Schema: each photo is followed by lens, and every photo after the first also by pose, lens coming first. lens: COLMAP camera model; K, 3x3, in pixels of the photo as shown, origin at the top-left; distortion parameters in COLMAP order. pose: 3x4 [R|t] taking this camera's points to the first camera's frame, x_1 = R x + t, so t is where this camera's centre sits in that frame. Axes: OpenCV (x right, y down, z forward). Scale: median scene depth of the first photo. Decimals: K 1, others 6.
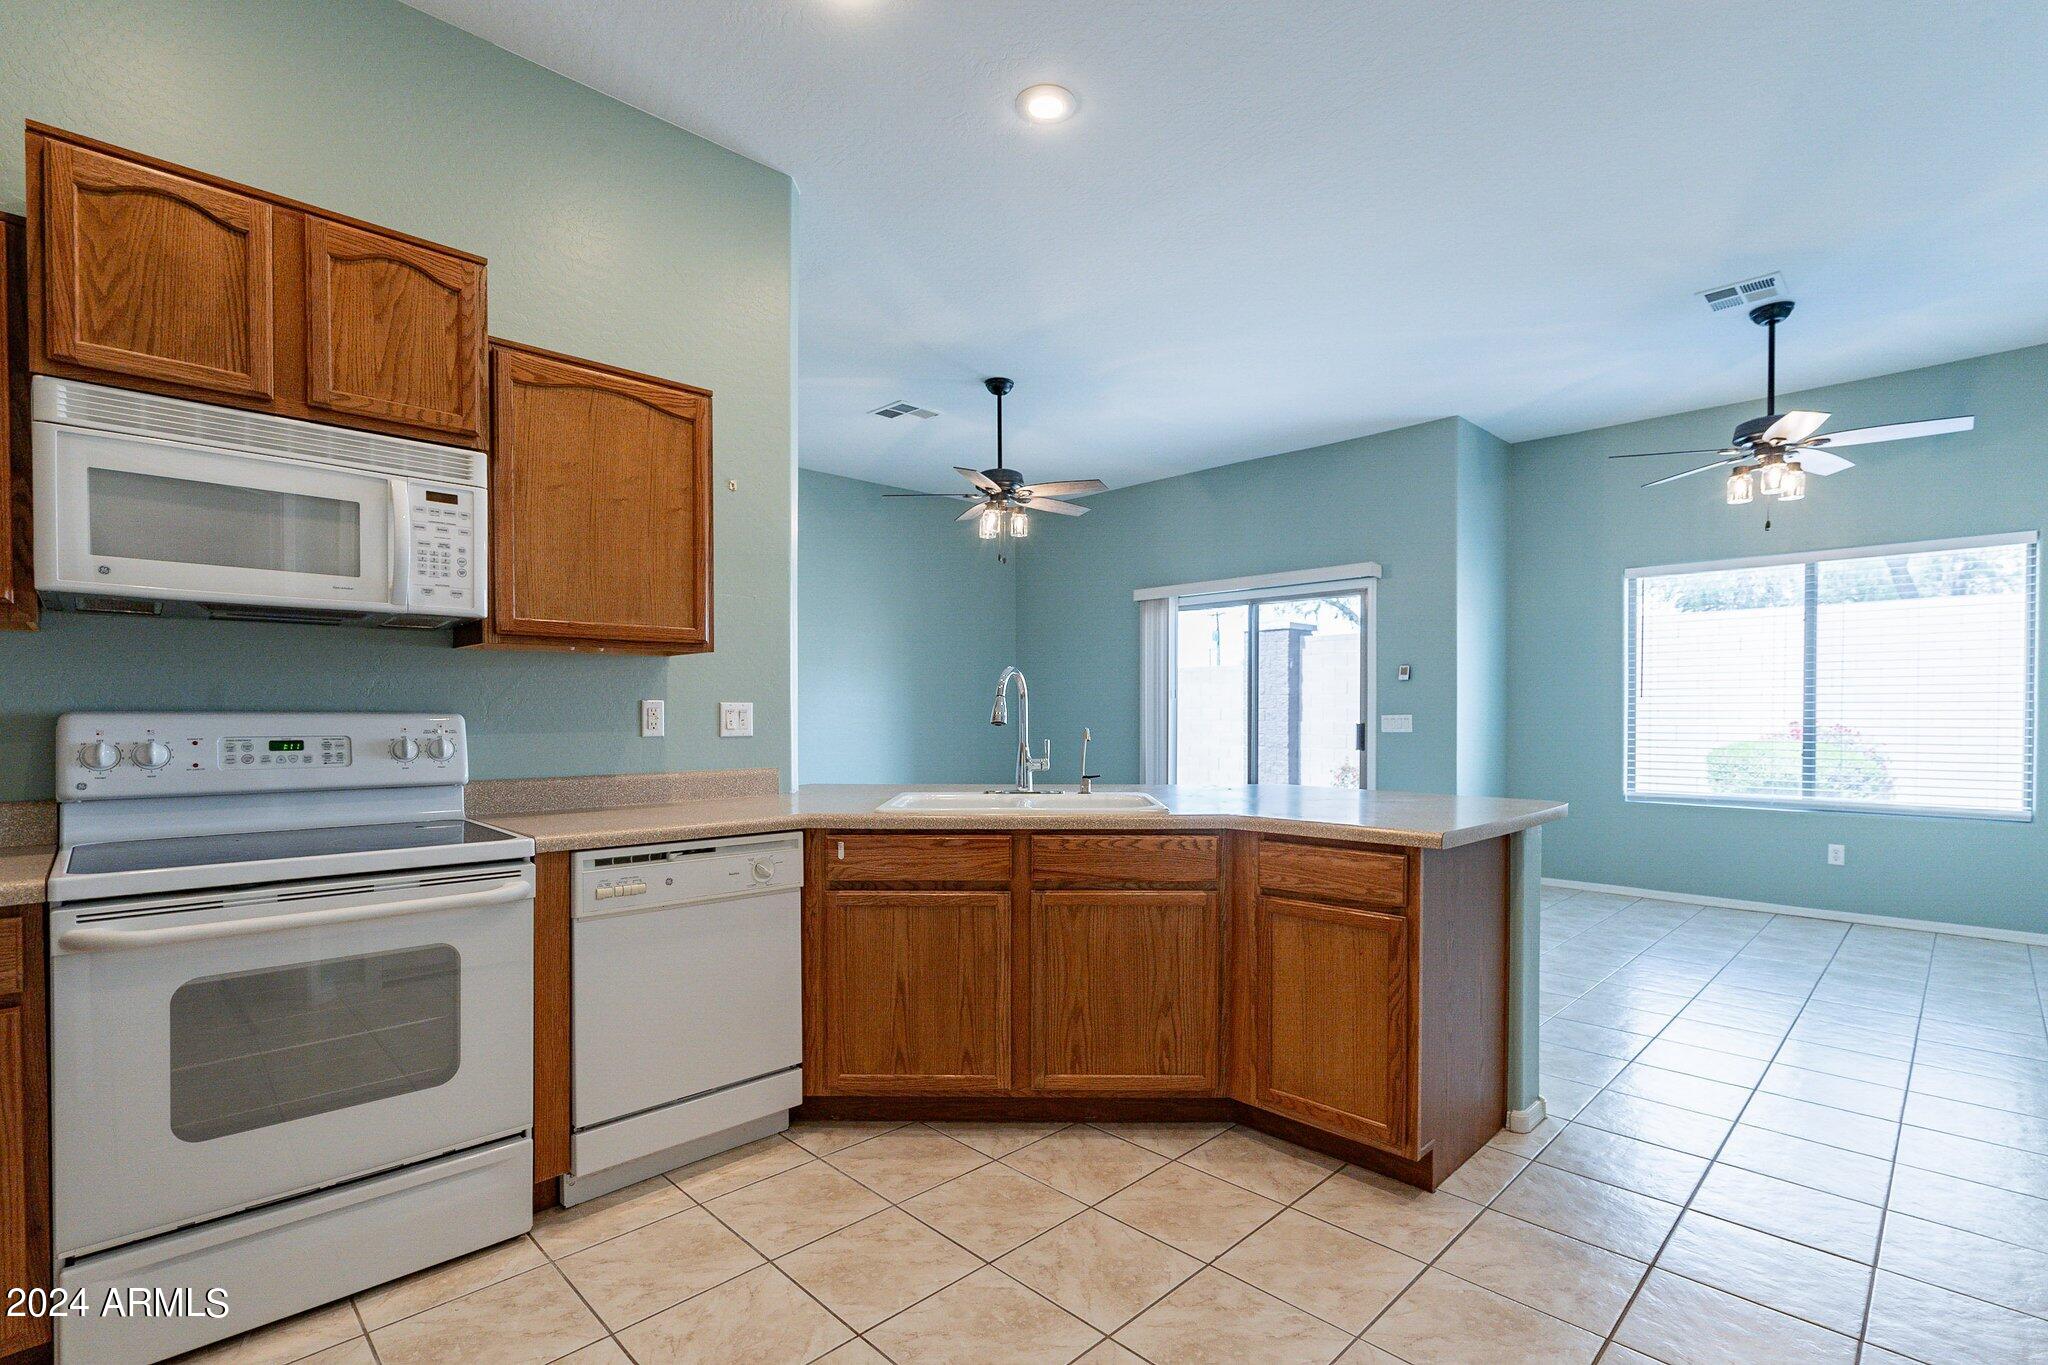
lens RADIAL K [[932.5, 0, 1017.4], [0, 932.5, 721.6], [0, 0, 1]] dist [-0.000929, 0.000068]
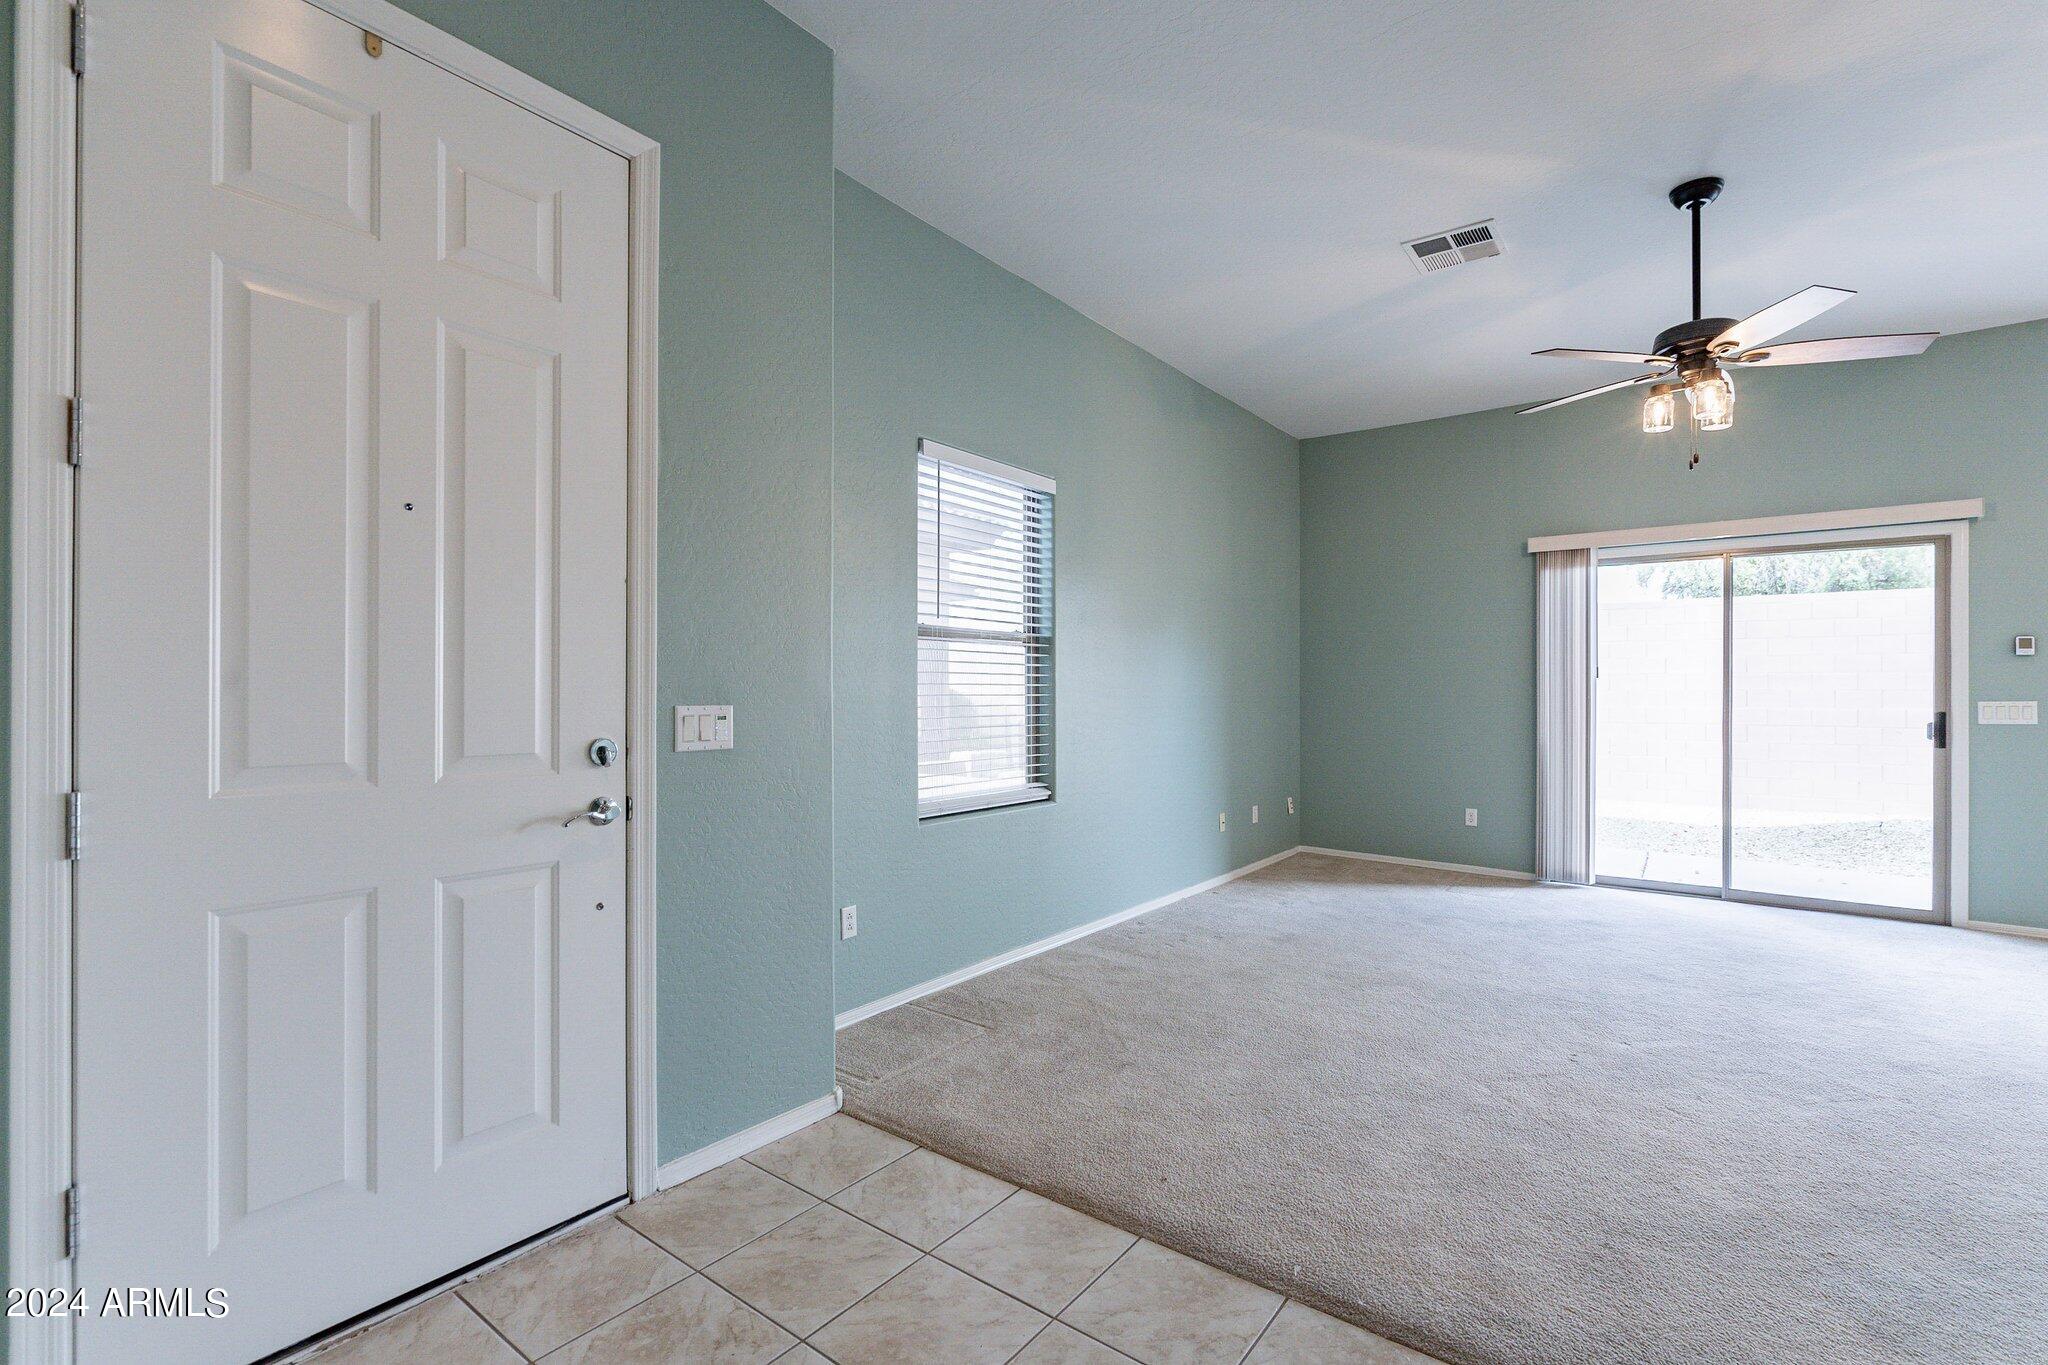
lens RADIAL K [[917.5, 0, 1022.1], [0, 917.5, 690.9], [0, 0, 1]] dist [-0.003790, 0.000539]
pose [[0.989963, 0.002611, 0.141305, -0.481525], [-0.000846, 0.999921, -0.012552, -0.005489], [-0.141327, 0.012306, 0.989886, 0.371105]]
